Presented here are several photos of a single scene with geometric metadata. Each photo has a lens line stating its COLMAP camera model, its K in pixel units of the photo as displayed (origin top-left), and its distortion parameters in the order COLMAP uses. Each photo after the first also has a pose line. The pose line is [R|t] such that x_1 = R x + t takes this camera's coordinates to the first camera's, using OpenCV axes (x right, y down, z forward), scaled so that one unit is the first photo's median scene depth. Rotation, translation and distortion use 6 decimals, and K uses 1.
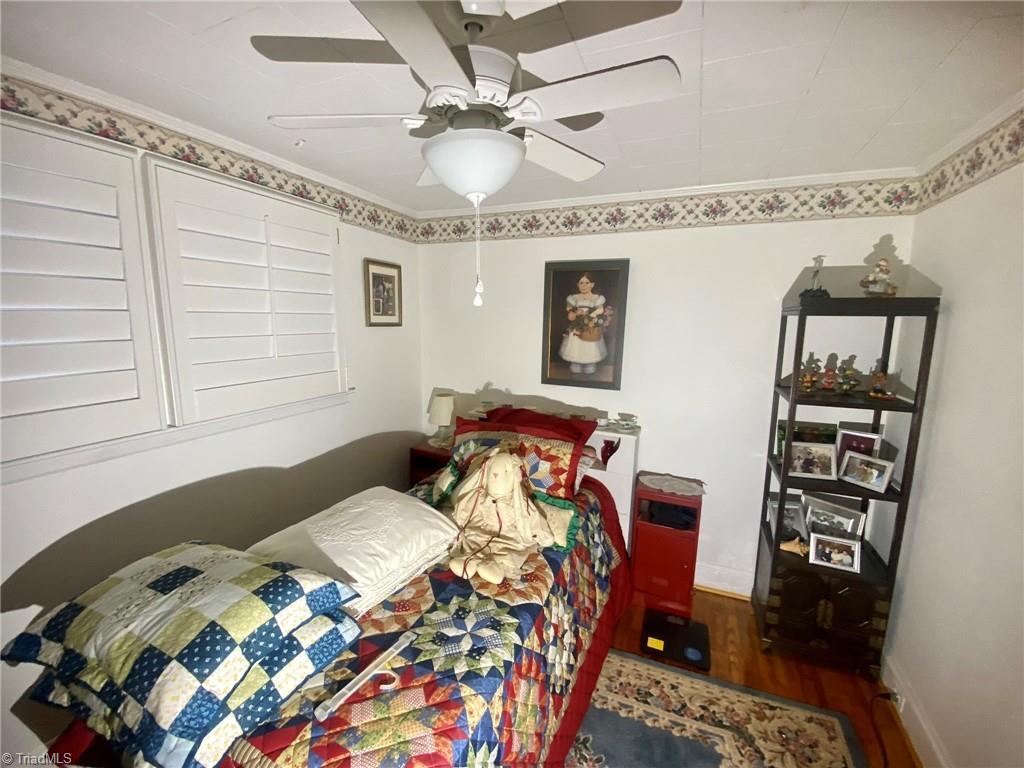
lens RADIAL K [[411.6, 0, 512.0], [0, 411.6, 384.0], [0, 0, 1]] dist [0.034120, -0.030831]
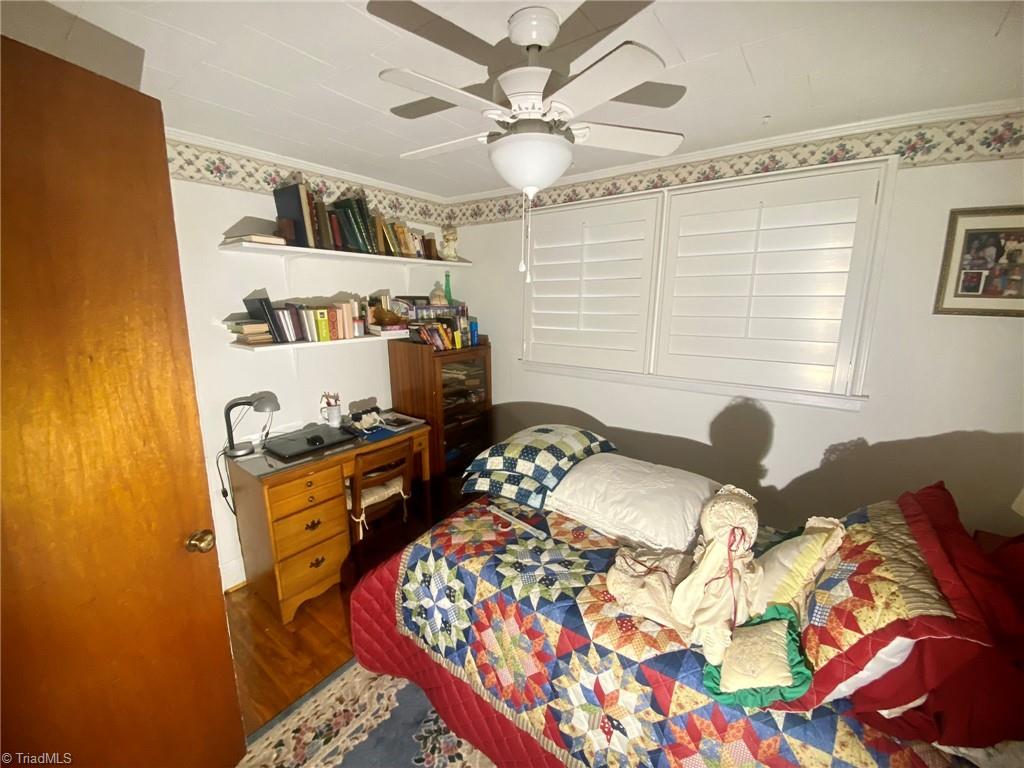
lens RADIAL K [[411.6, 0, 512.0], [0, 411.6, 384.0], [0, 0, 1]] dist [0.034120, -0.030831]
pose [[-0.237191, 0.155658, -0.958911, 0.888460], [-0.173505, 0.964421, 0.199470, -0.088417], [0.955843, 0.213688, -0.201745, 1.004236]]
